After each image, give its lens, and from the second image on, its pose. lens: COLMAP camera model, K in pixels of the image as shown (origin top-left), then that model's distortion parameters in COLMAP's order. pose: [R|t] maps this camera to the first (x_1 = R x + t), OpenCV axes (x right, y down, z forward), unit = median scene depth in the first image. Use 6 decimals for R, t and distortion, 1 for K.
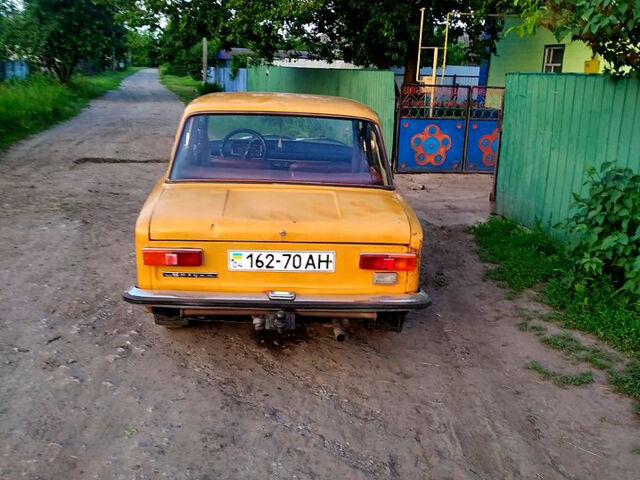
lens RADIAL K [[658.0, 0, 295.0], [0, 658.0, 238.4], [0, 0, 1]] dist [0.023628, 0.000000]
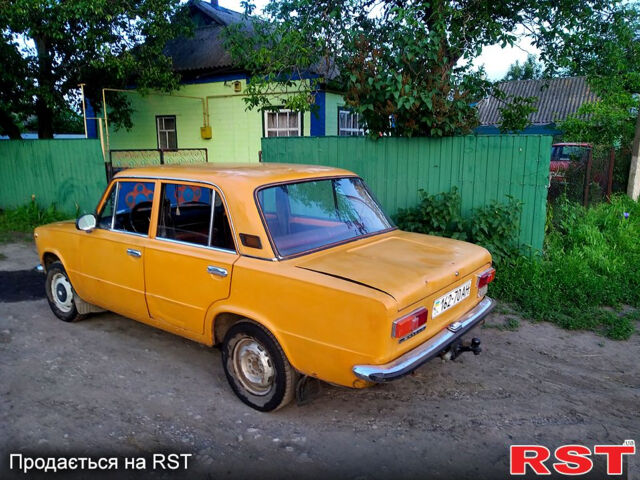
lens RADIAL K [[506.6, 0, 320.2], [0, 506.6, 241.7], [0, 0, 1]] dist [-0.007929, -0.003810]
pose [[0.652158, -0.186492, 0.734786, -0.697766], [0.215216, 0.974935, 0.056429, -0.140856], [-0.726892, 0.121337, 0.675948, 0.463294]]
